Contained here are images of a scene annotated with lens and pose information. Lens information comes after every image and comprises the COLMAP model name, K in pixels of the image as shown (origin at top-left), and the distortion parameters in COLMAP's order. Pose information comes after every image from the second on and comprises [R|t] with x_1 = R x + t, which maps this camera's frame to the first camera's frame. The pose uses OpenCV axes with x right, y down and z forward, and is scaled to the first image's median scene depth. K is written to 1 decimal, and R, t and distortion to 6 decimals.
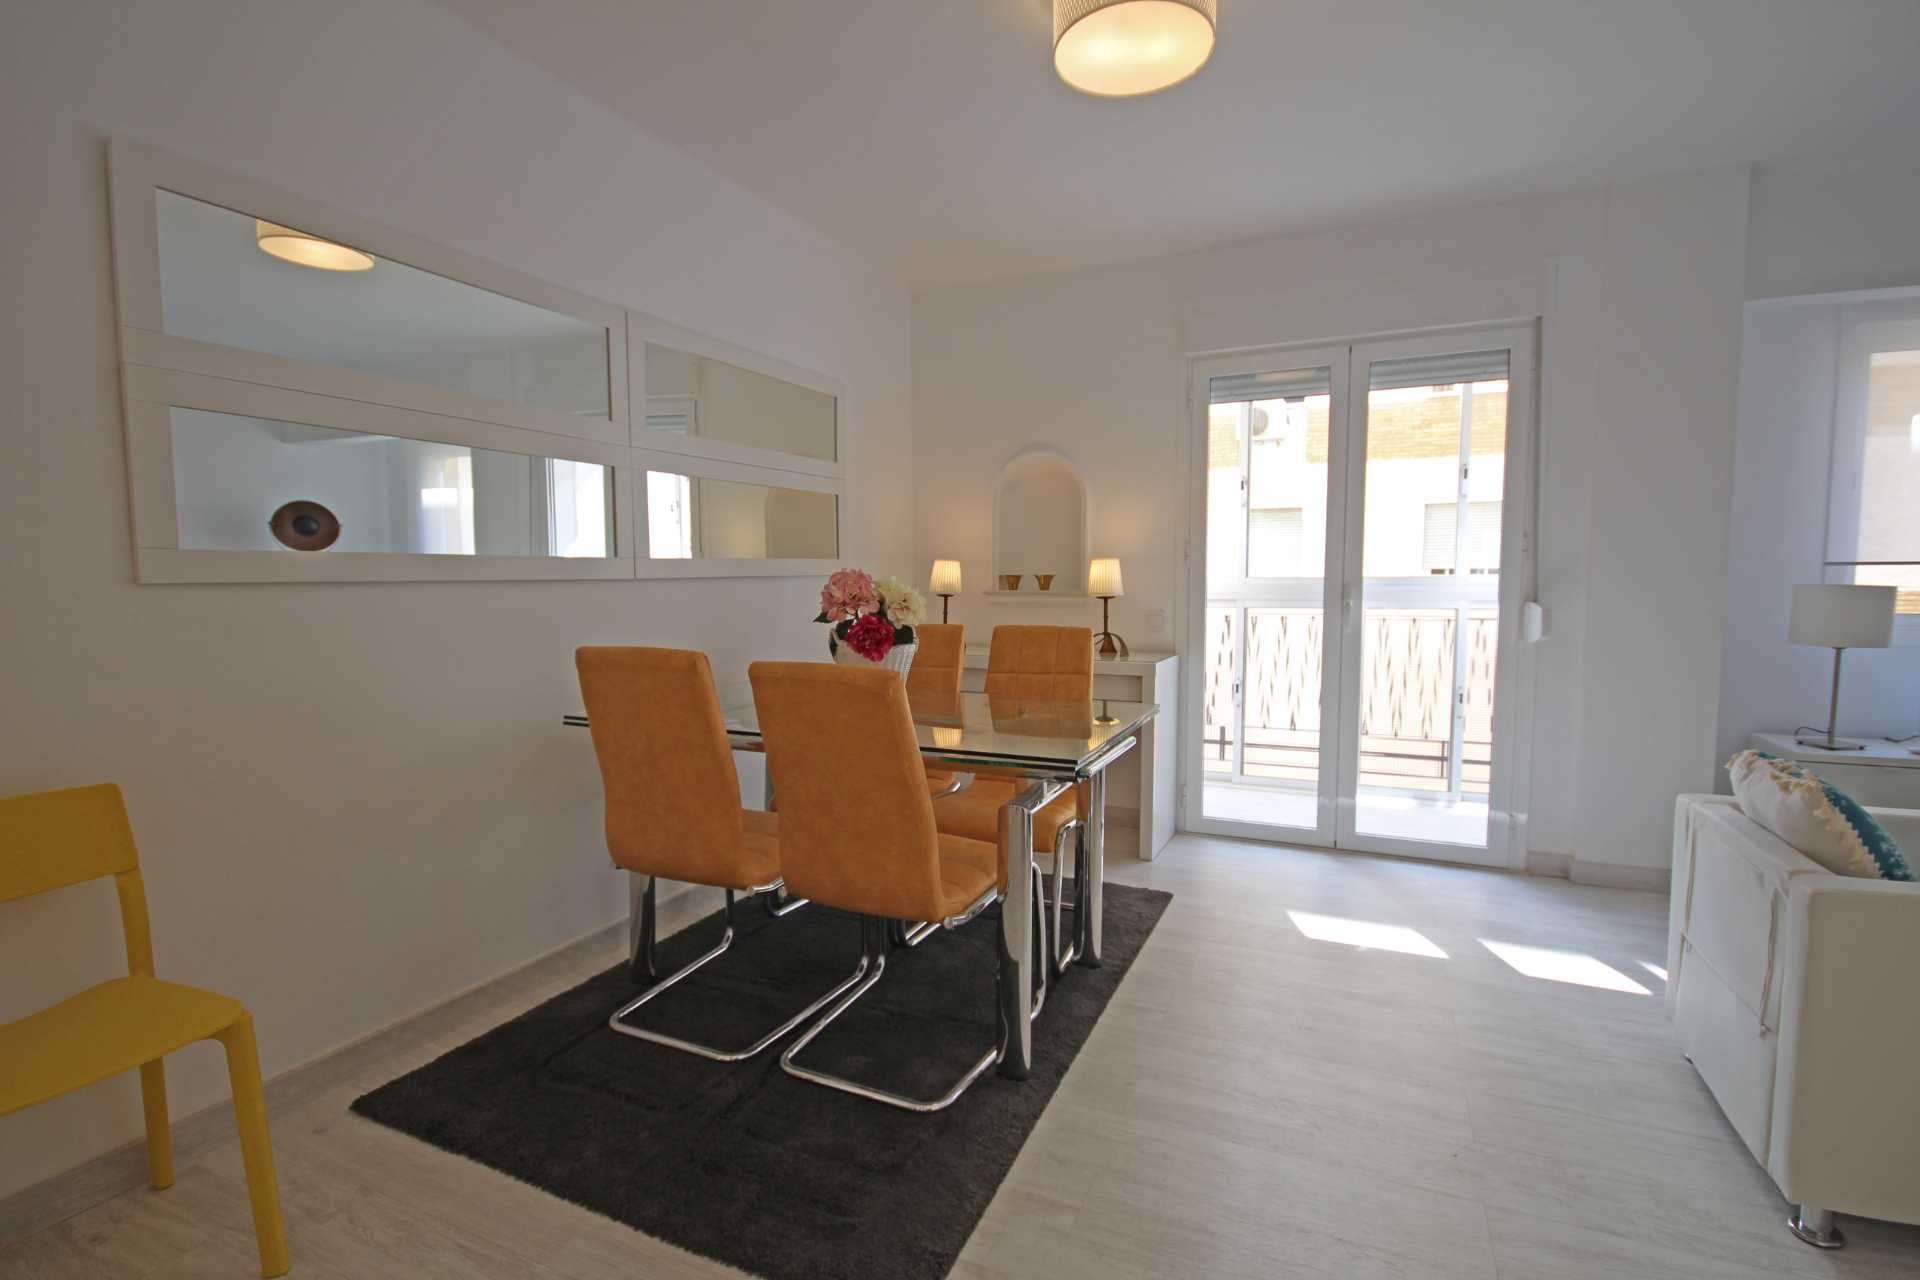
lens RADIAL K [[890.5, 0, 969.7], [0, 890.5, 647.7], [0, 0, 1]] dist [0.004605, -0.004087]
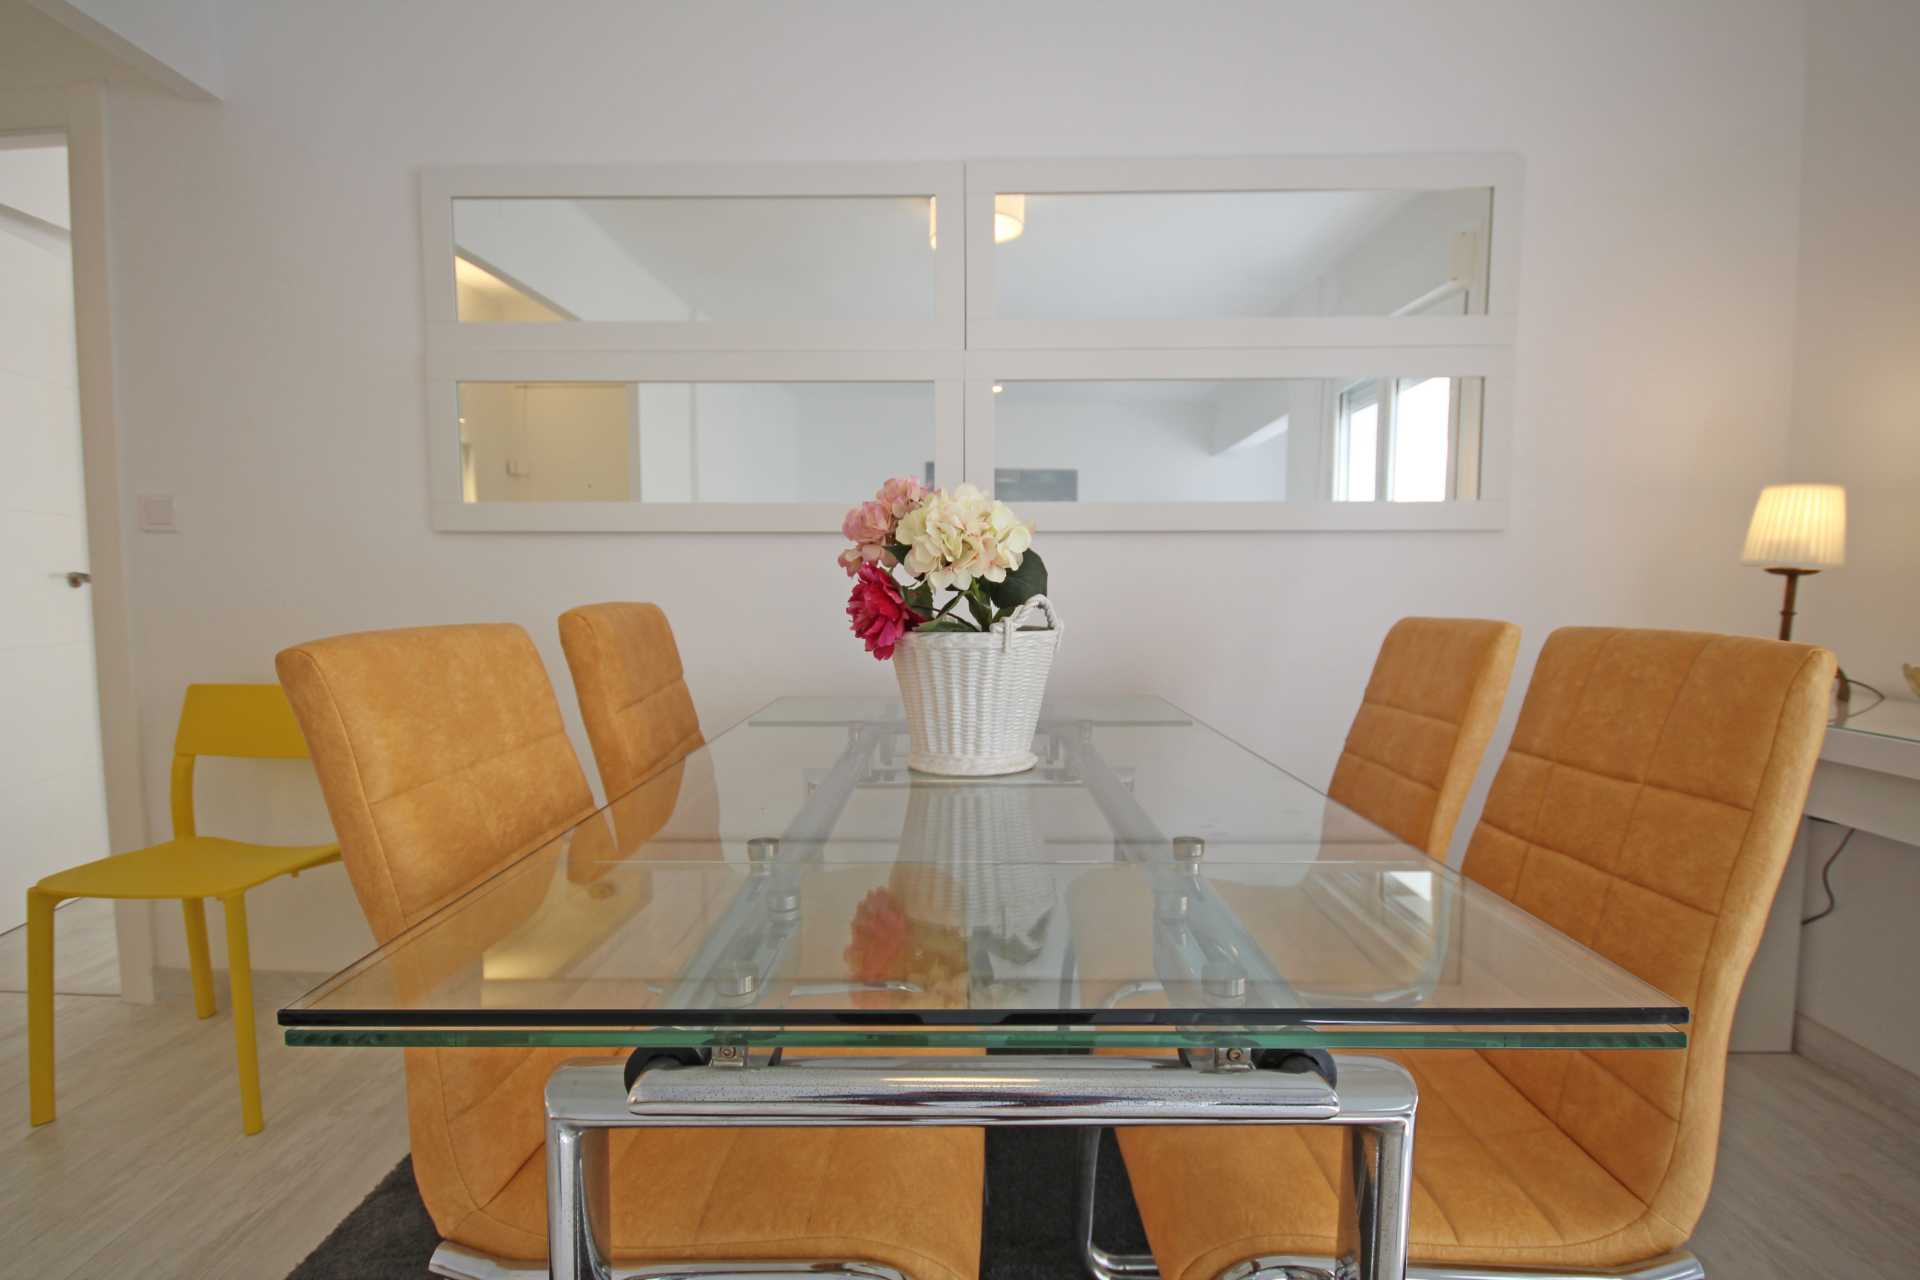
lens RADIAL K [[890.5, 0, 946.4], [0, 890.5, 641.8], [0, 0, 1]] dist [0.004605, -0.004087]
pose [[0.398007, 0.064314, -0.915125, 0.302155], [-0.081198, 0.996094, 0.034690, -0.011767], [0.913782, 0.060500, 0.401674, 0.707724]]
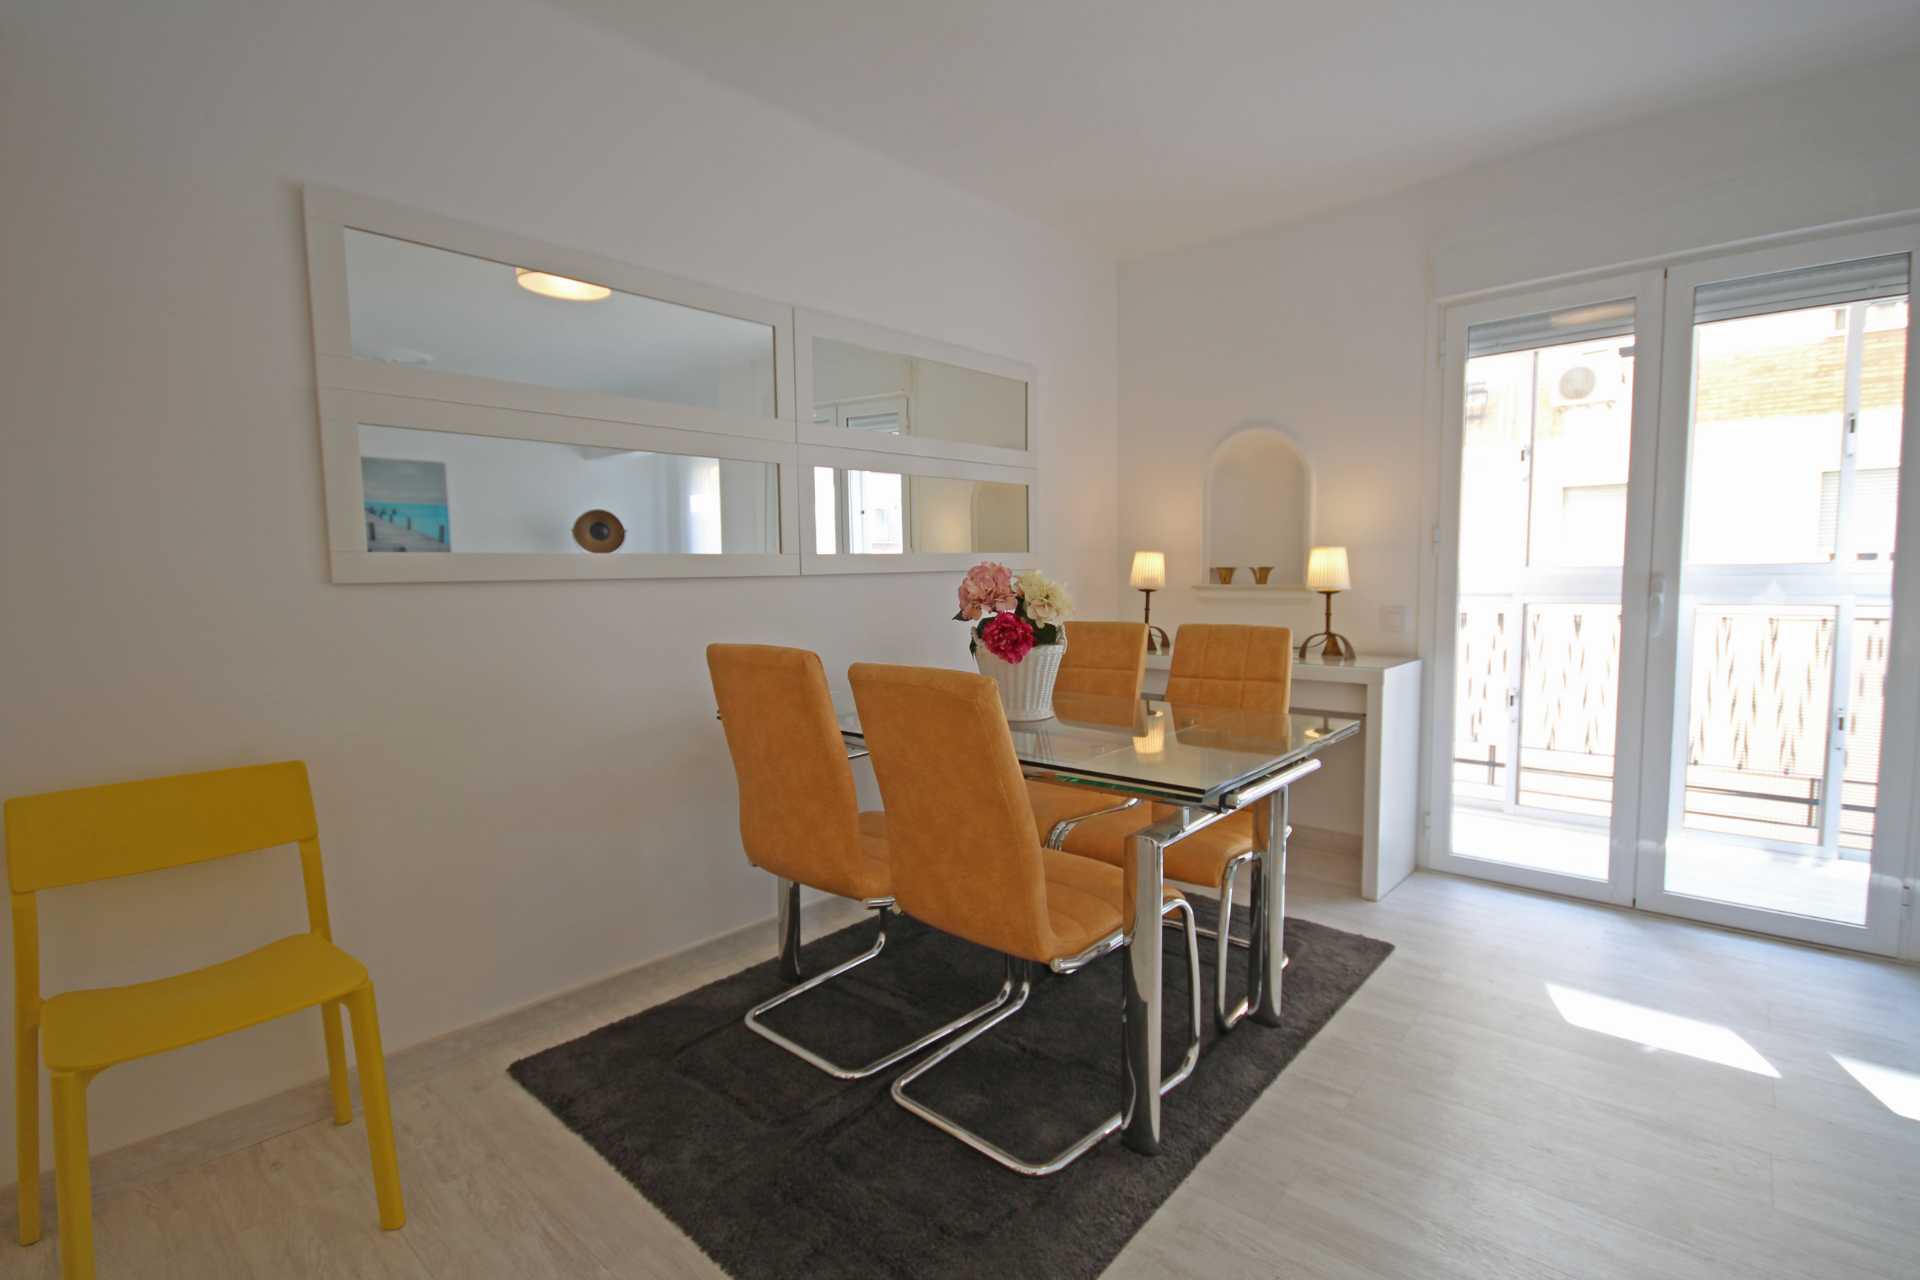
lens RADIAL K [[890.5, 0, 968.3], [0, 890.5, 649.4], [0, 0, 1]] dist [0.004605, -0.004087]
pose [[0.956062, 0.015334, -0.292765, 0.100147], [-0.013073, 0.999868, 0.009677, -0.006016], [0.292874, -0.005424, 0.956136, 0.095946]]
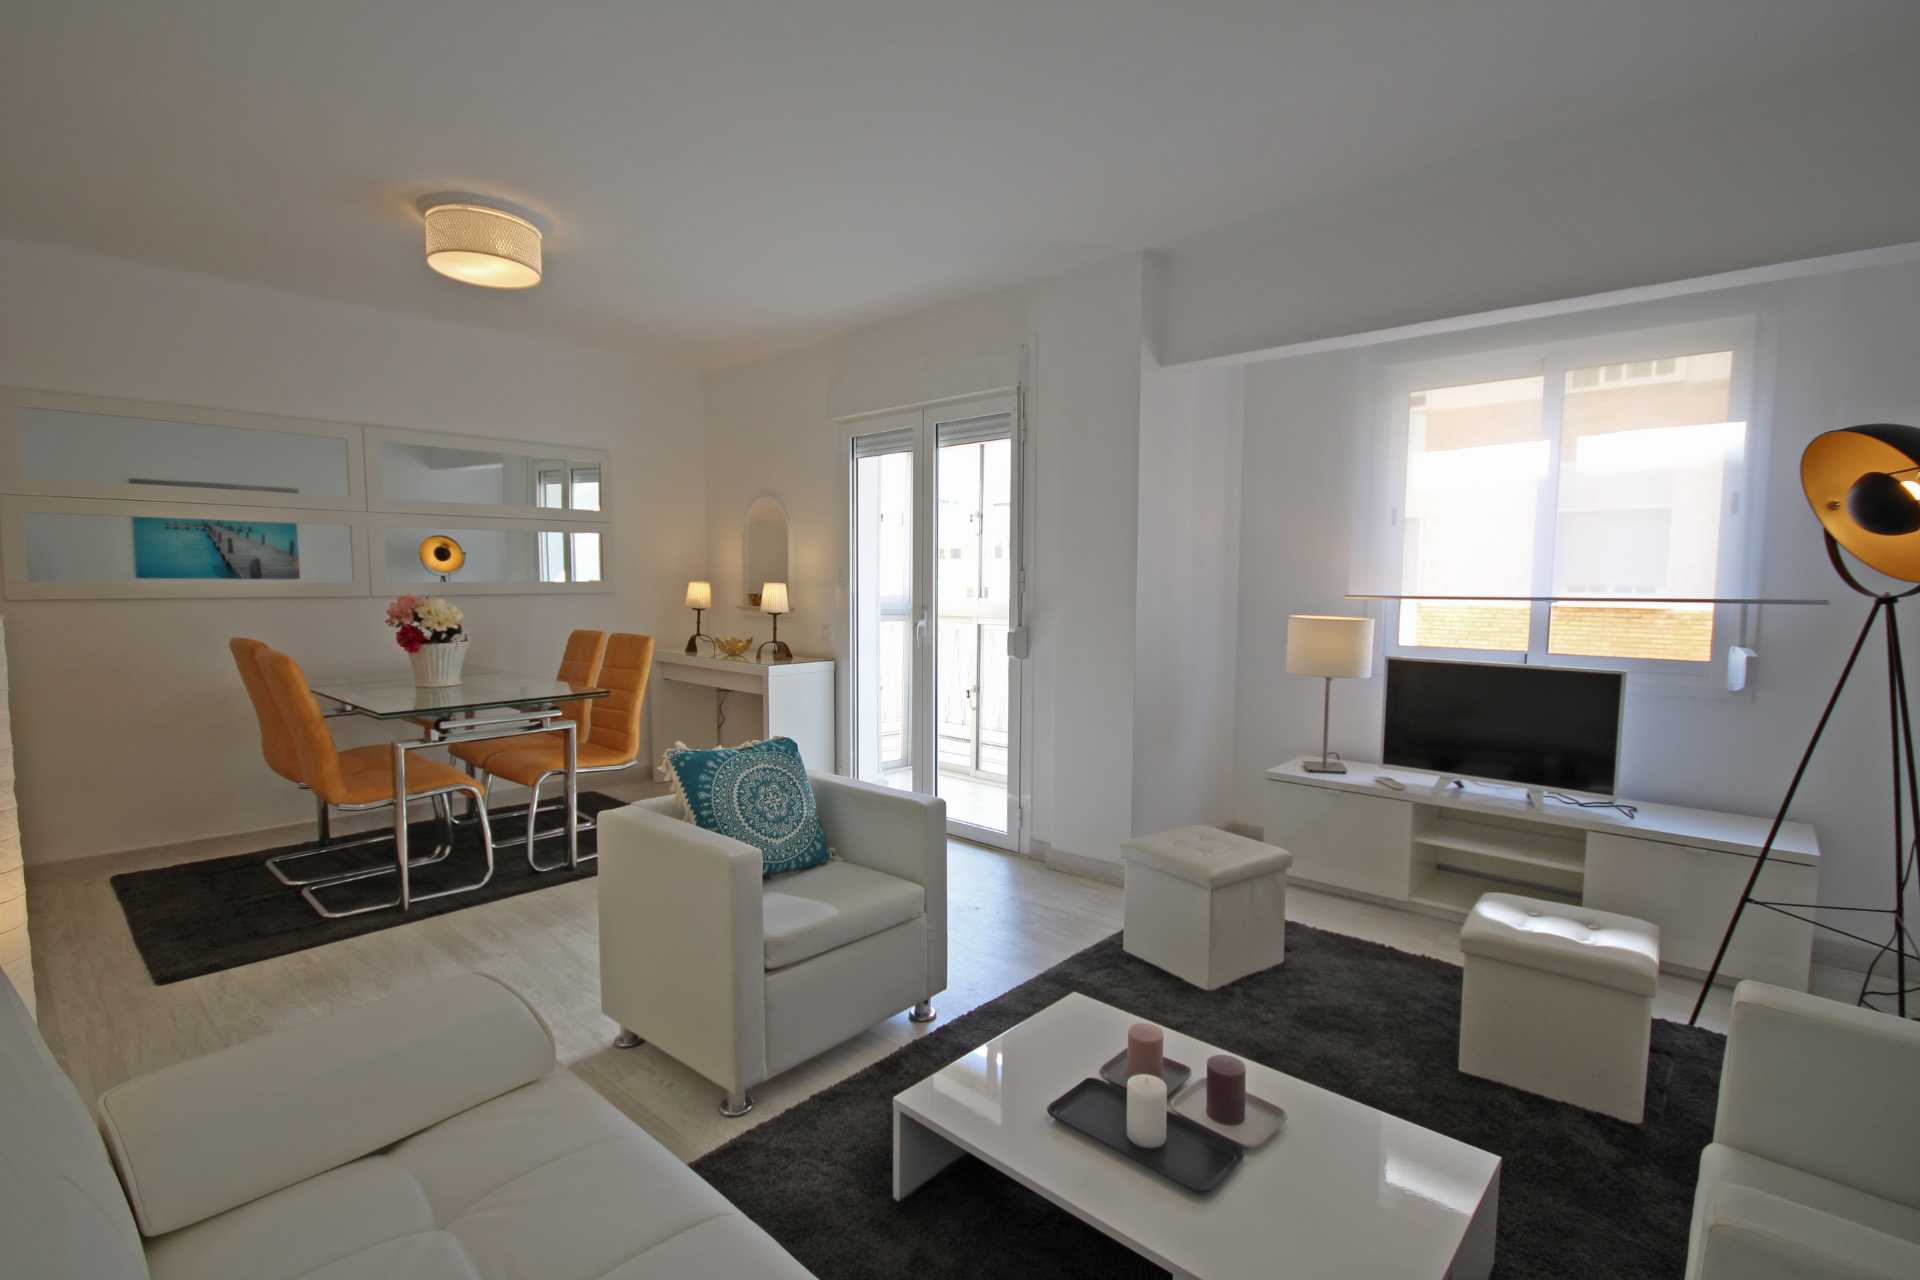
lens RADIAL K [[890.5, 0, 959.6], [0, 890.5, 657.7], [0, 0, 1]] dist [0.004605, -0.004087]
pose [[0.952370, 0.036620, -0.302738, 1.096719], [-0.034652, 0.999329, 0.011870, -0.025257], [0.302970, -0.000814, 0.953000, -0.177299]]
